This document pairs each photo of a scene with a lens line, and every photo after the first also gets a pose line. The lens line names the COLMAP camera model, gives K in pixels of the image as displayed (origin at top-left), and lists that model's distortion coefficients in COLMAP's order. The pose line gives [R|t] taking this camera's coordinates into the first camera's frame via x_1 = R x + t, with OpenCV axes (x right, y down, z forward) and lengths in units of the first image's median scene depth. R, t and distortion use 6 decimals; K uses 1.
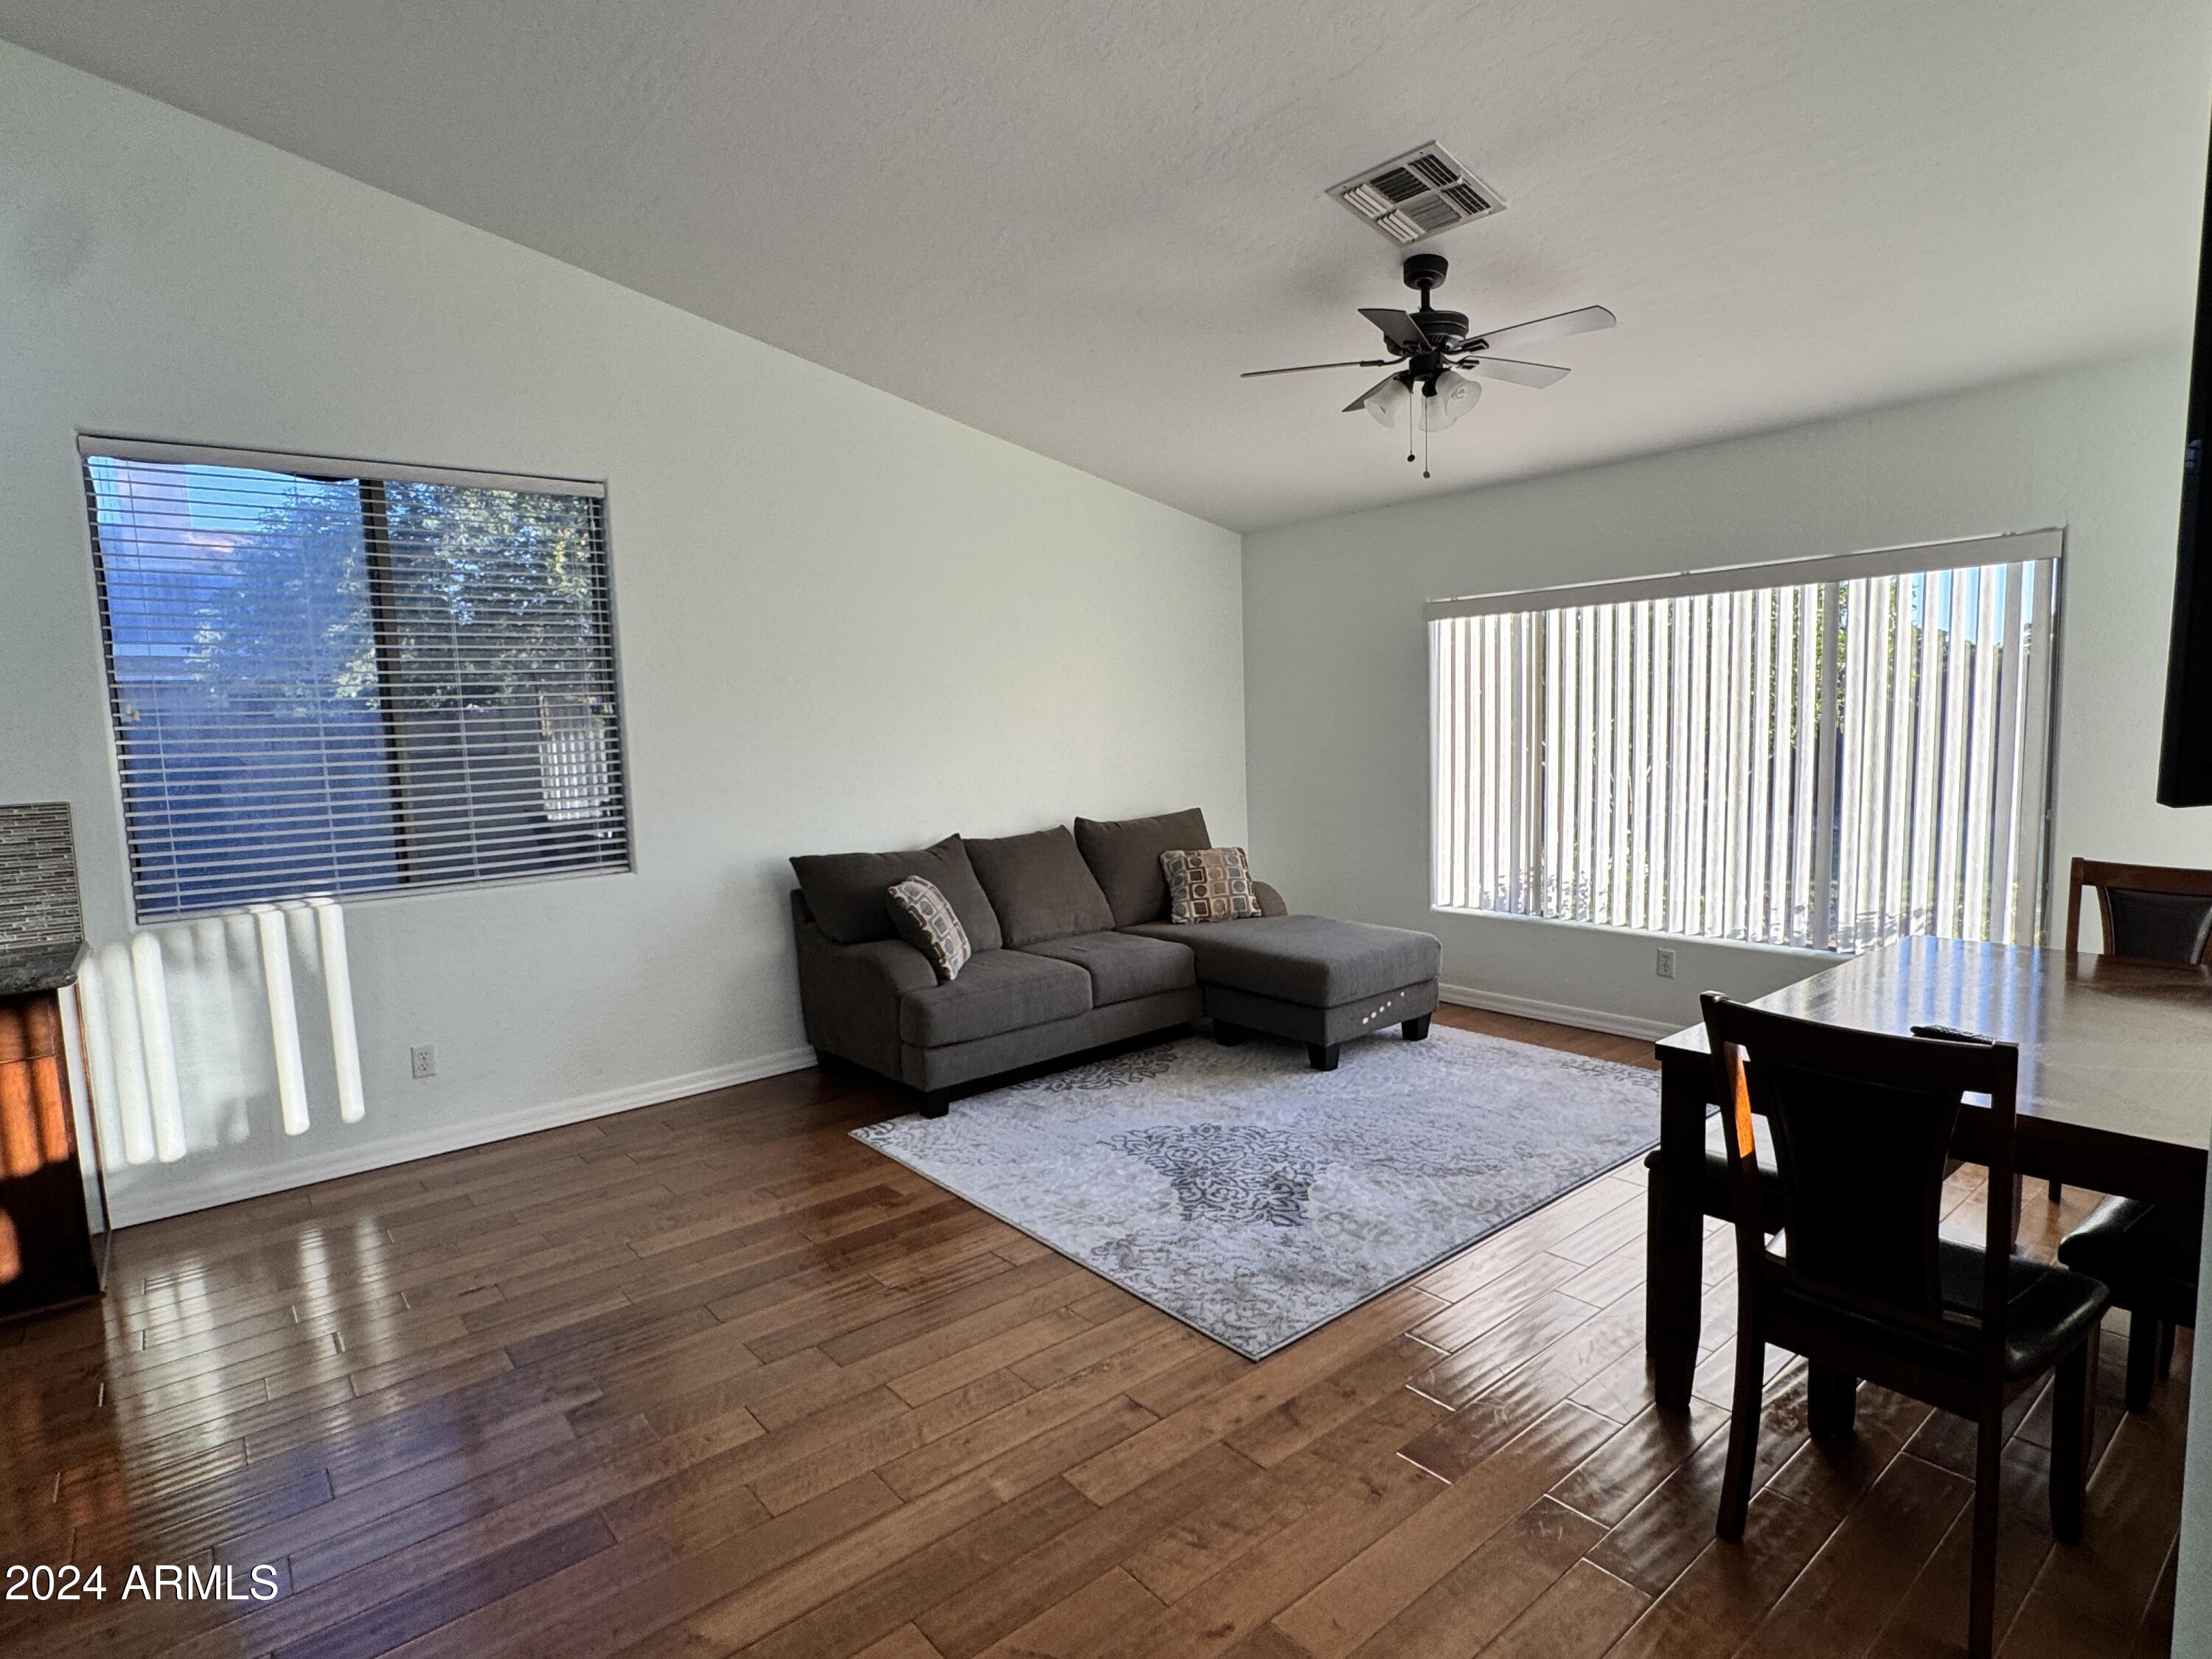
lens RADIAL K [[1161.1, 0, 1114.1], [0, 1161.1, 834.7], [0, 0, 1]] dist [-0.002669, -0.000647]
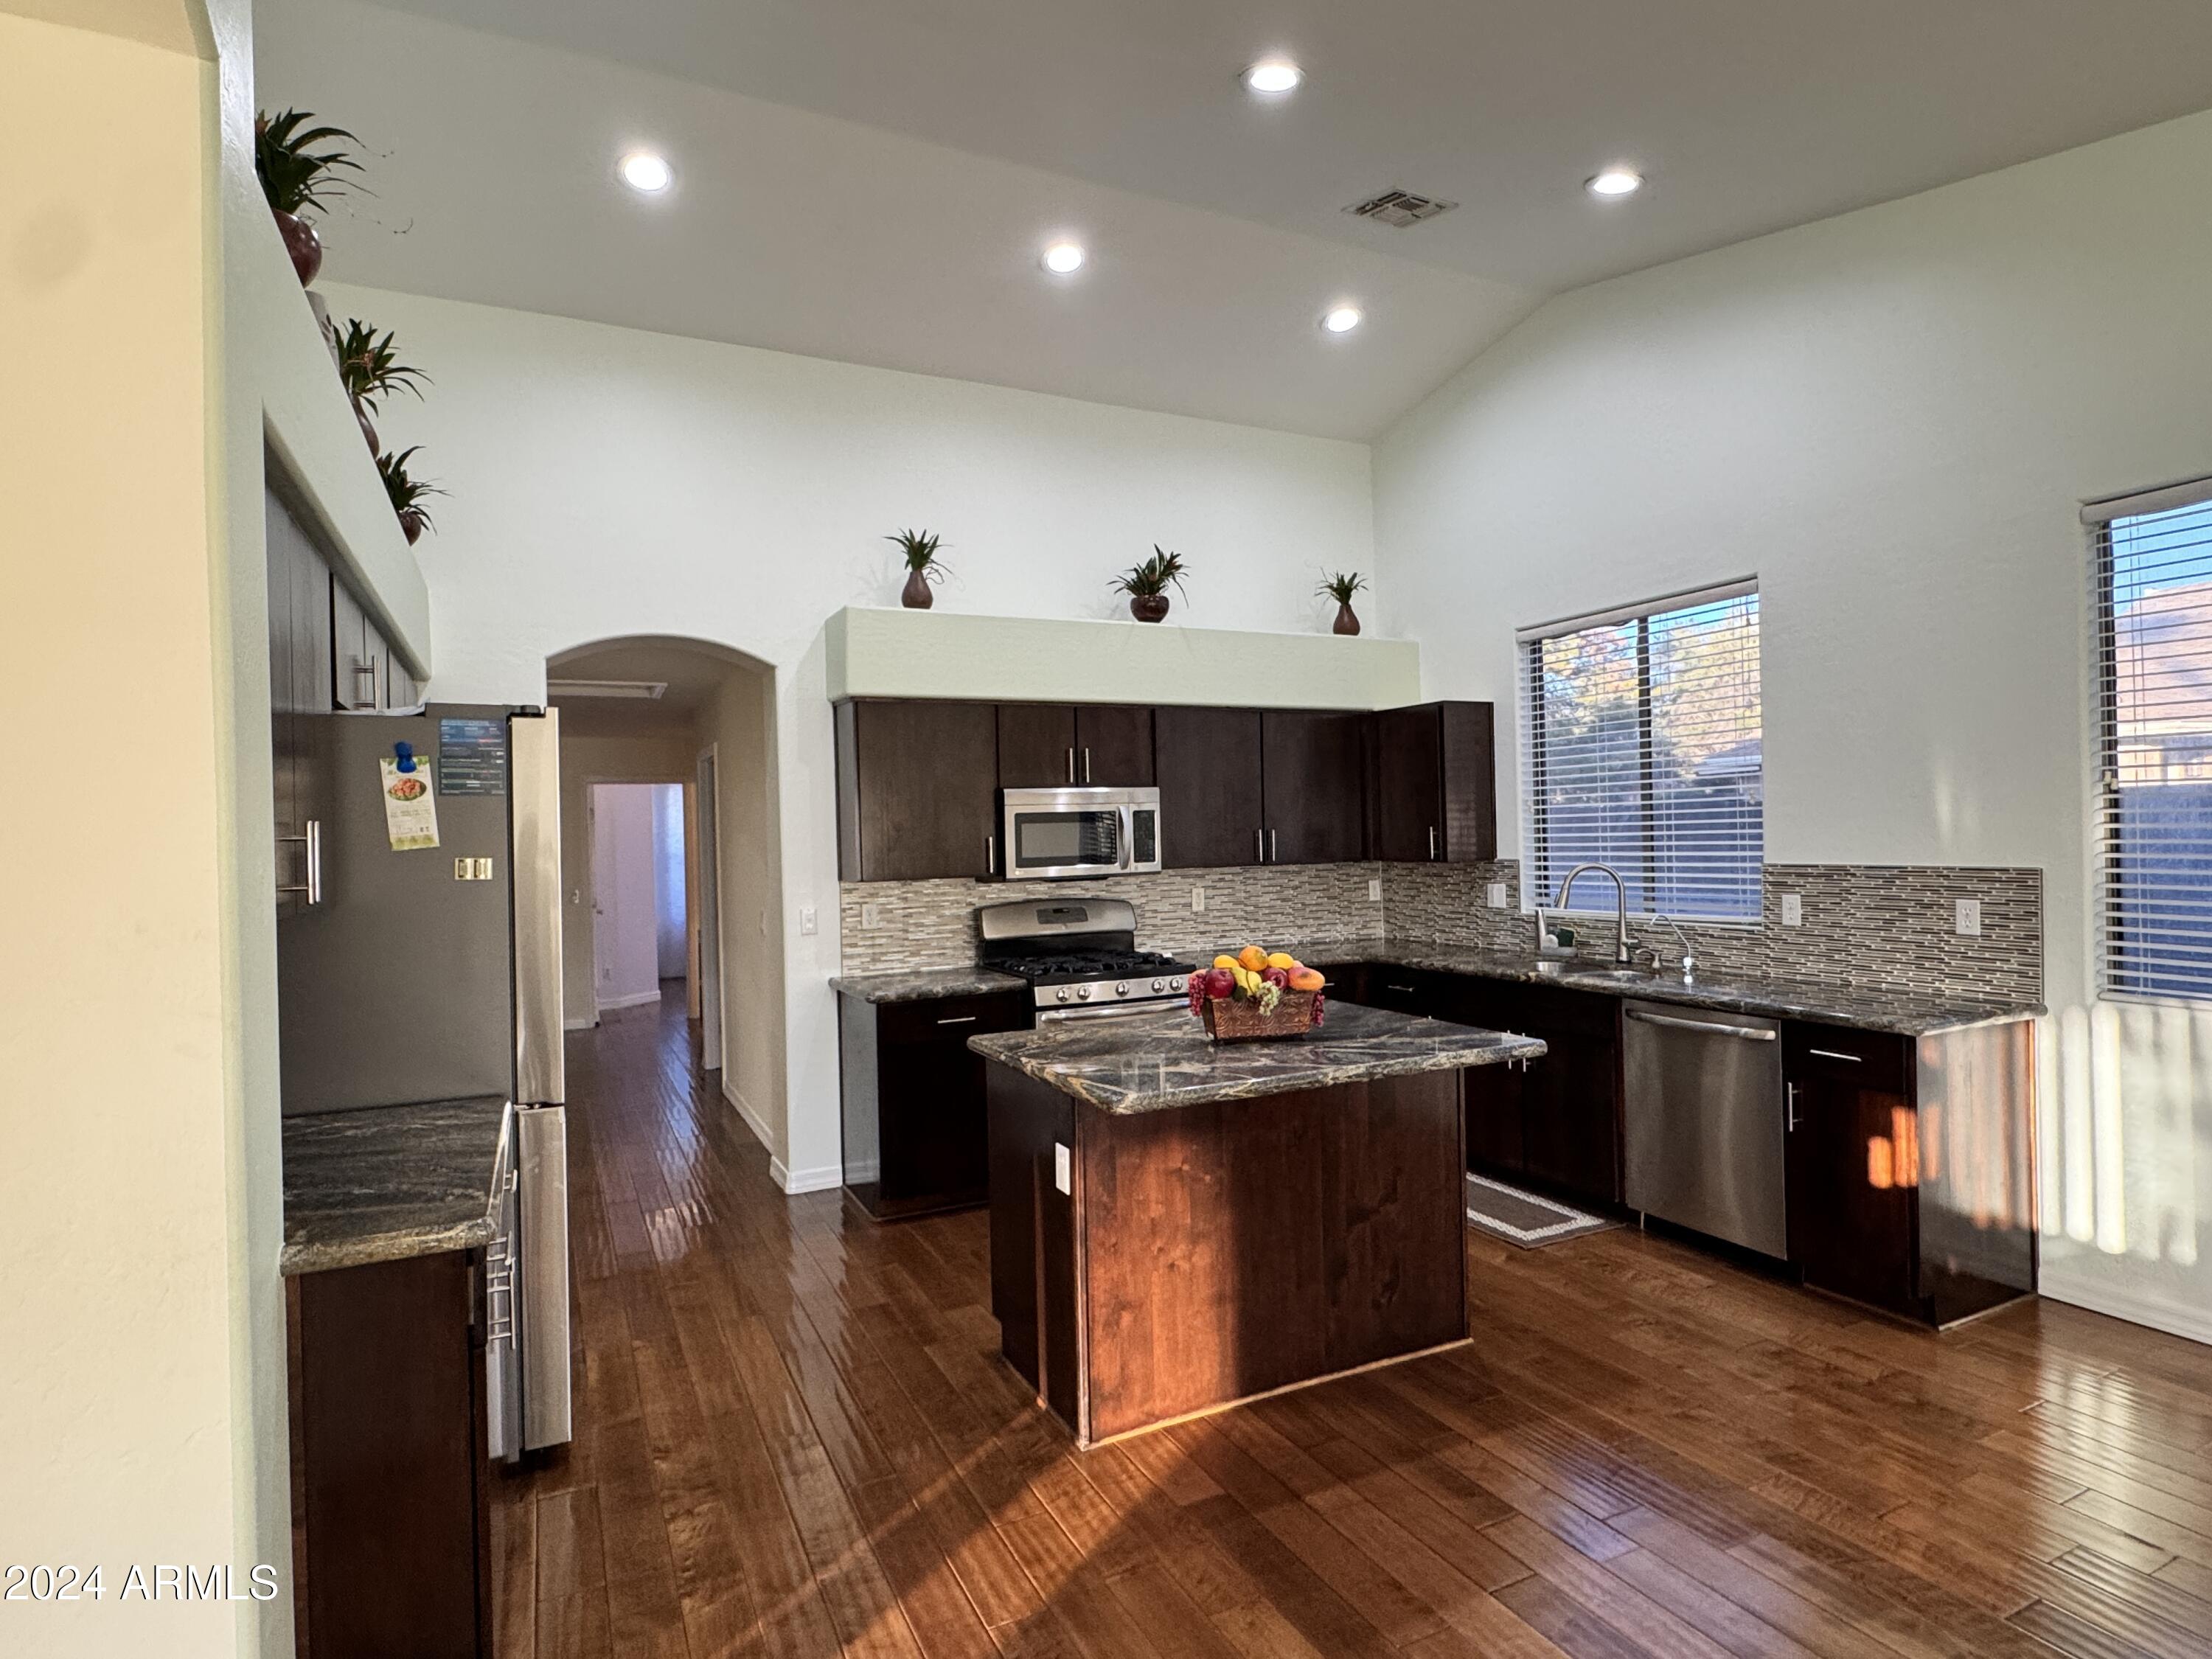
lens RADIAL K [[1161.1, 0, 1113.5], [0, 1161.1, 838.4], [0, 0, 1]] dist [-0.002669, -0.000647]
pose [[-0.227041, 0.042028, -0.972978, 0.288442], [-0.055849, 0.996862, 0.056092, -0.065656], [0.972282, 0.067075, -0.223982, 0.416532]]
